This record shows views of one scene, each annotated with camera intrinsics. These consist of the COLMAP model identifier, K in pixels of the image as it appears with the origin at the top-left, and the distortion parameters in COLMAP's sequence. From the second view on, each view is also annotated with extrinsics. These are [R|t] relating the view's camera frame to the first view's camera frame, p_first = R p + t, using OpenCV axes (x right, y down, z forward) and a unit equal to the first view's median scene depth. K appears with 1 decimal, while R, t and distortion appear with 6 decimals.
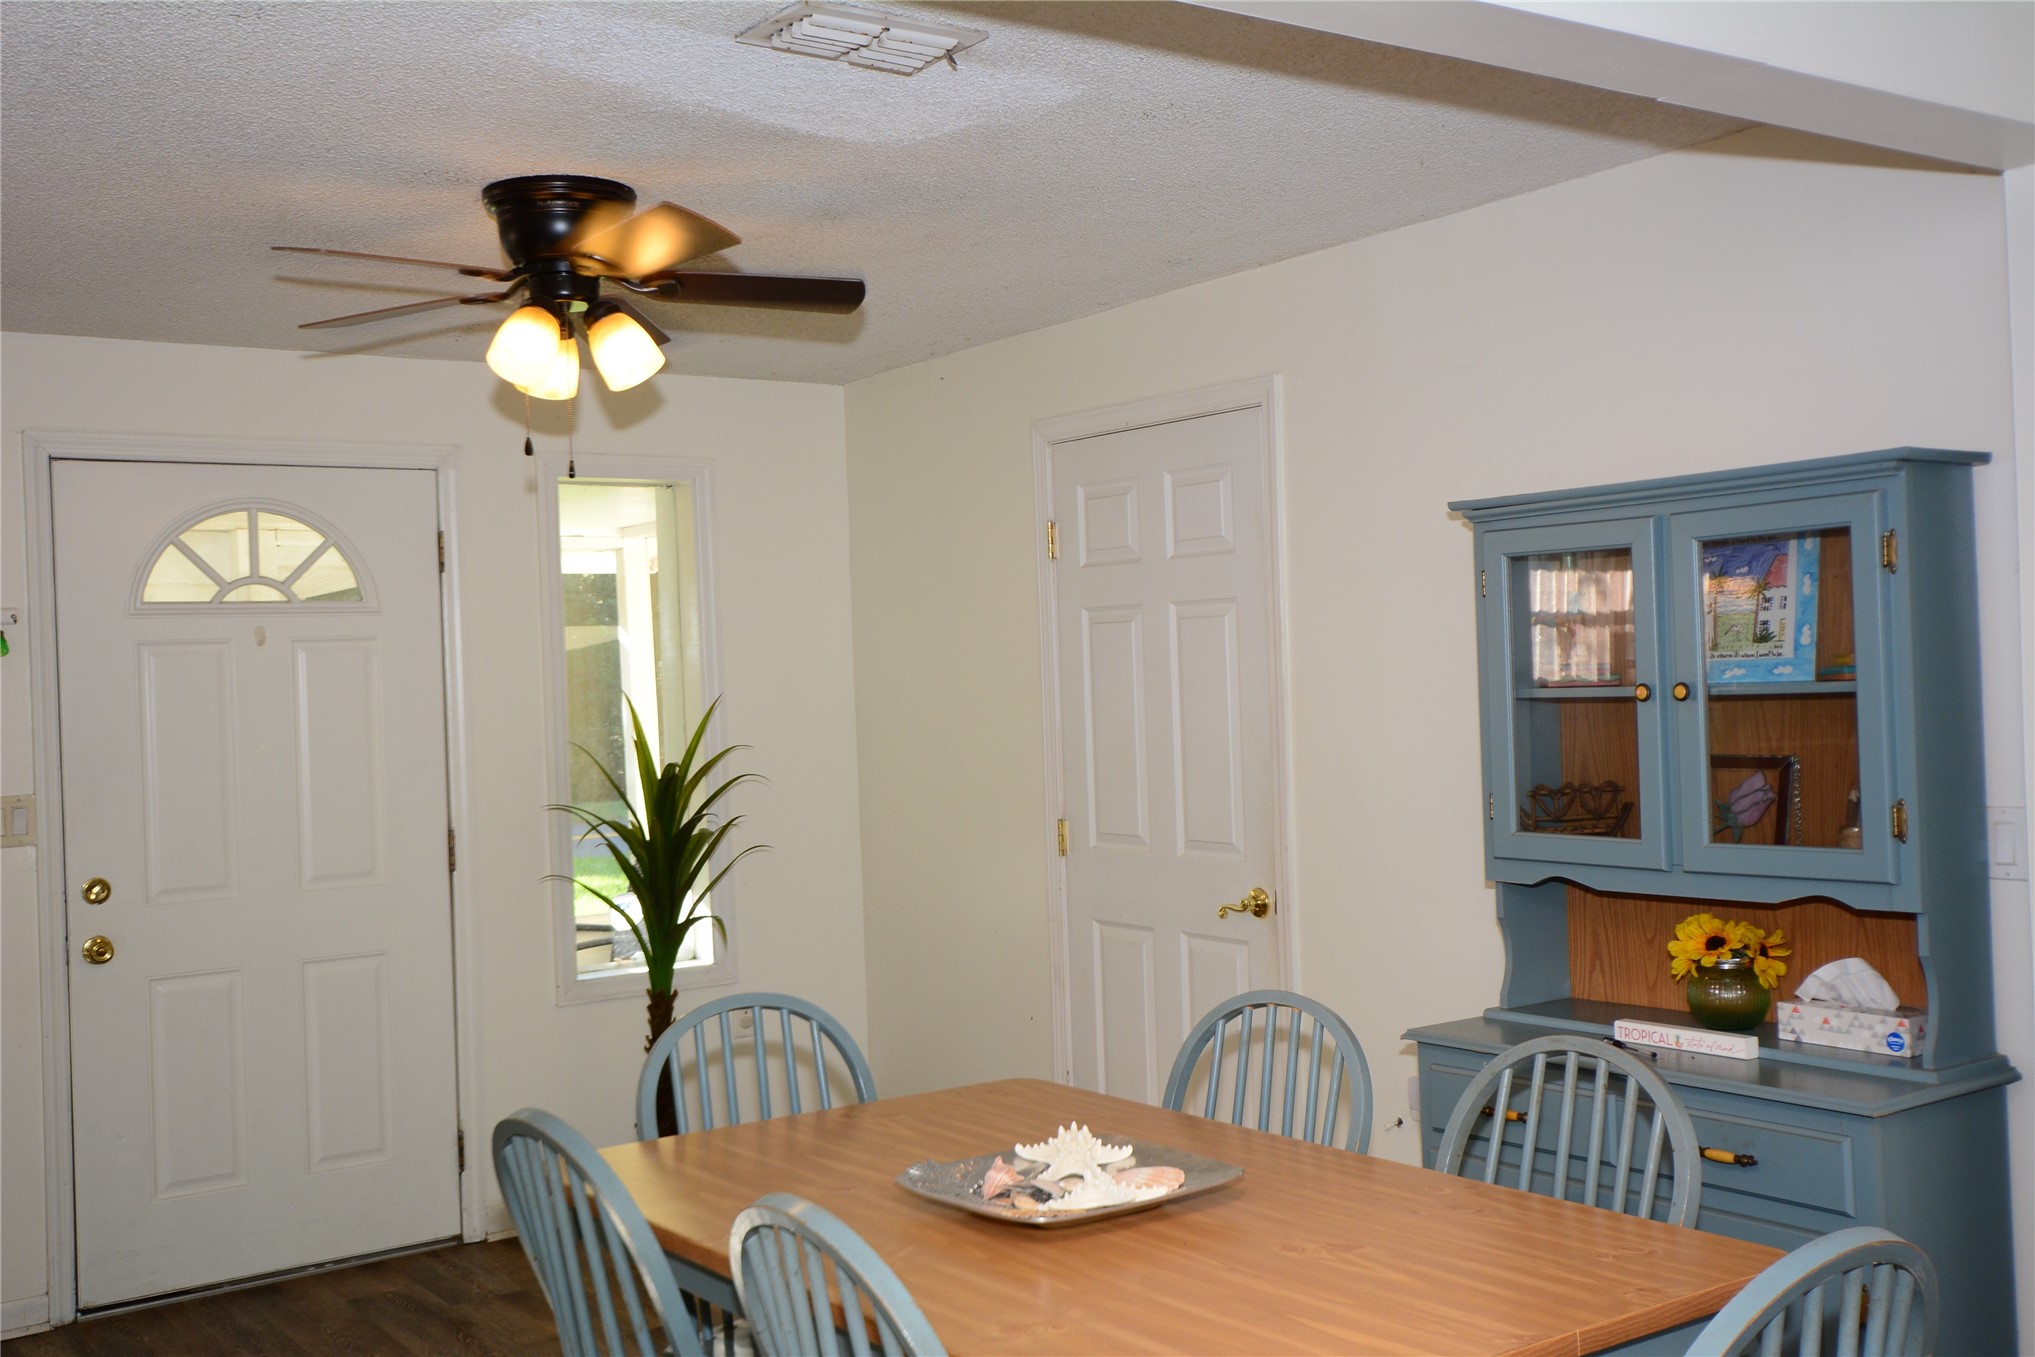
lens RADIAL K [[2098.1, 0, 1017.5], [0, 2098.1, 678.5], [0, 0, 1]] dist [0.002572, -0.008333]
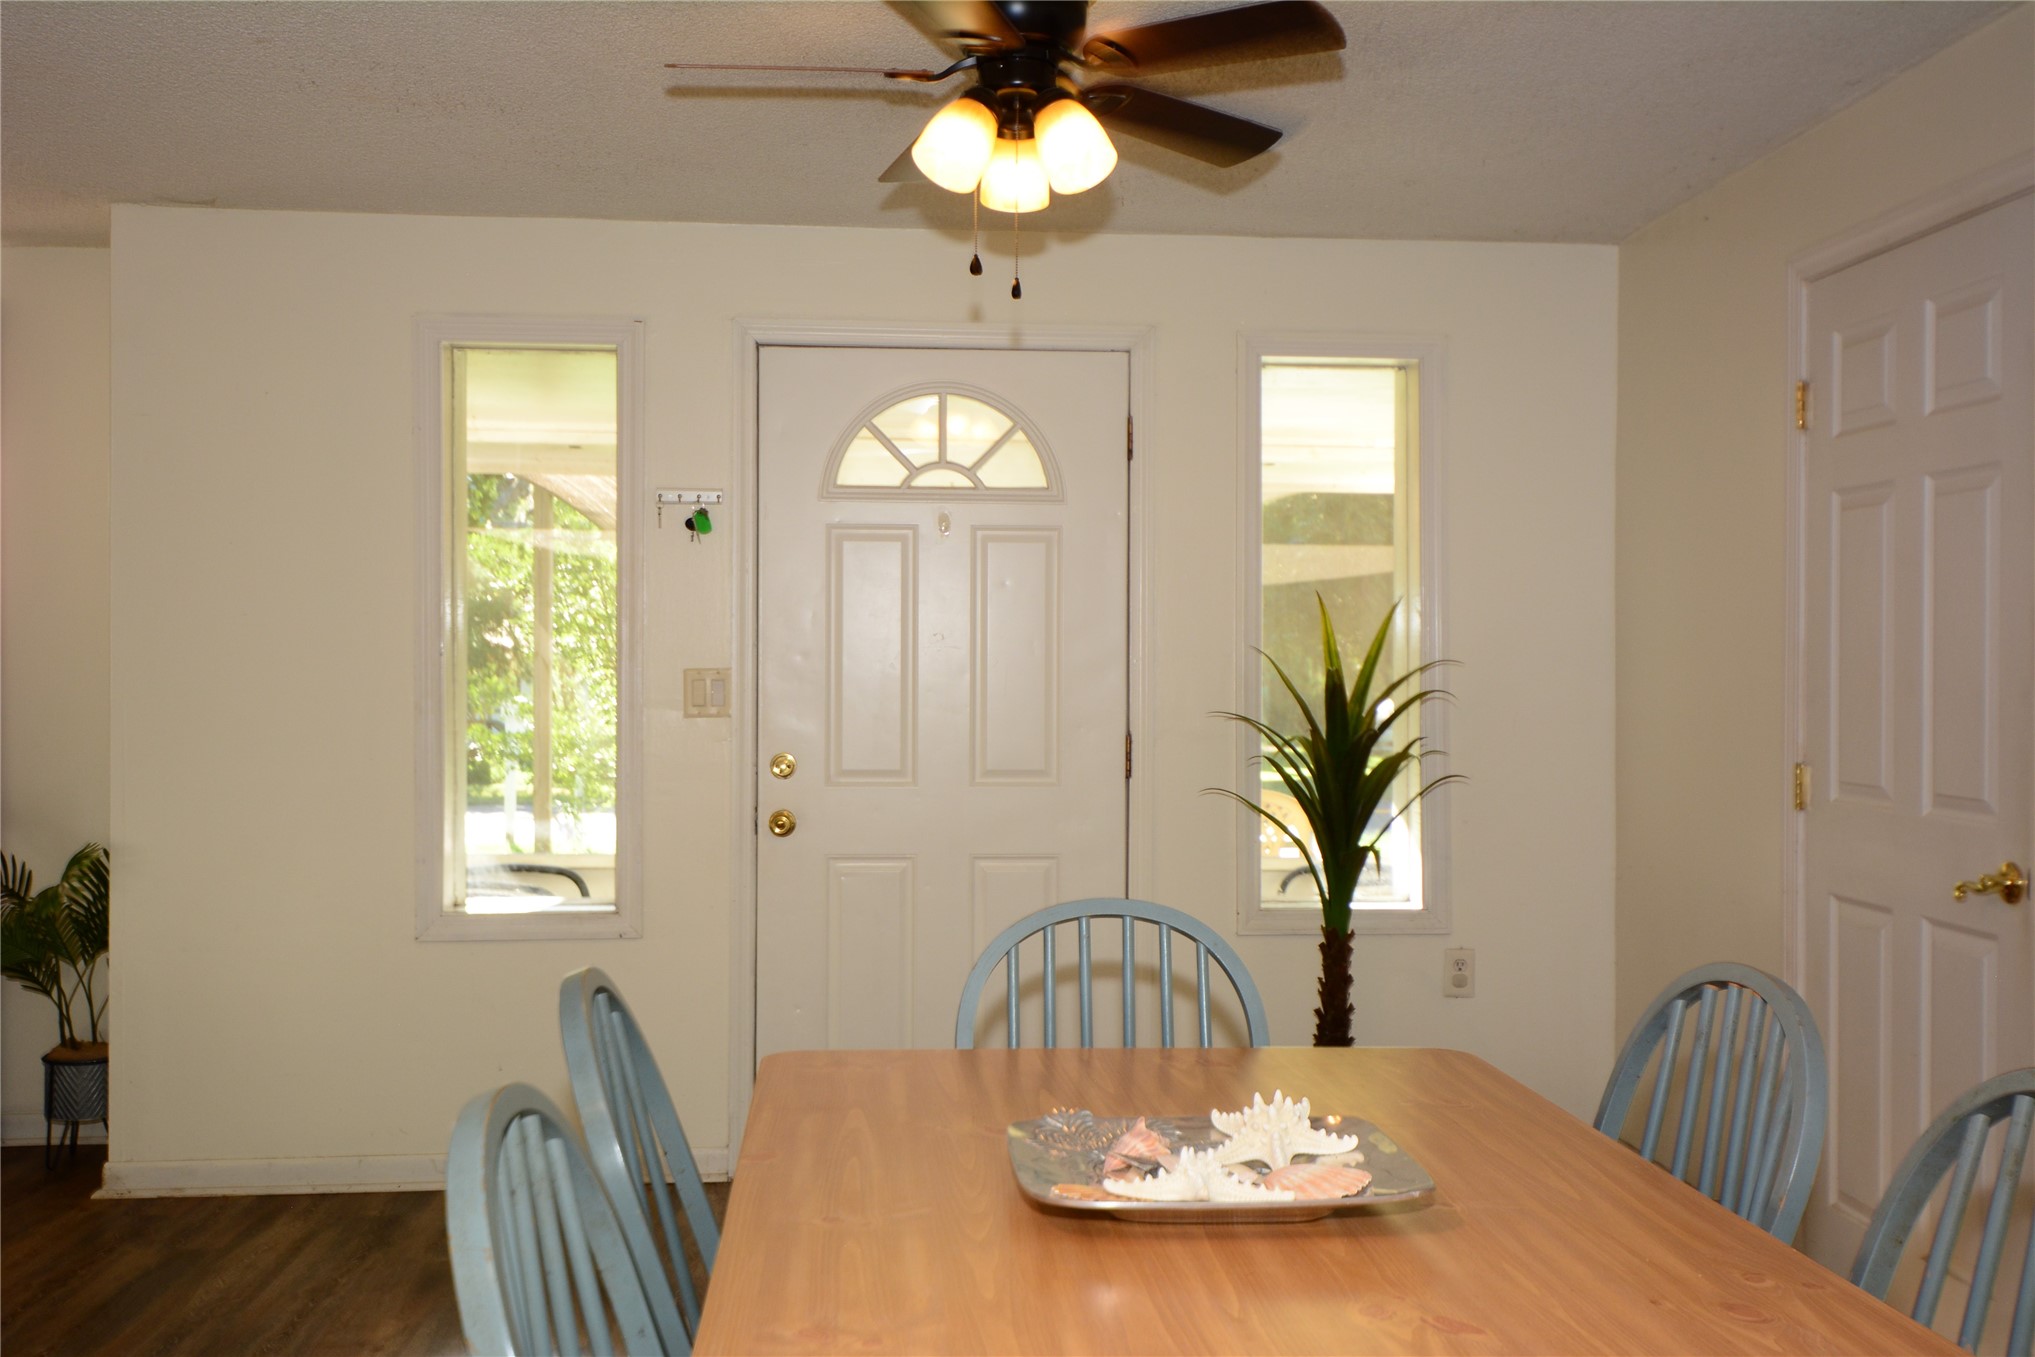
lens RADIAL K [[2047.2, 0, 1017.5], [0, 2047.2, 678.5], [0, 0, 1]] dist [-0.021549, 0.014520]
pose [[0.840501, 0.043615, -0.540051, 0.191727], [-0.041777, 0.999004, 0.015663, 0.037165], [0.540197, 0.009397, 0.841486, 0.211916]]
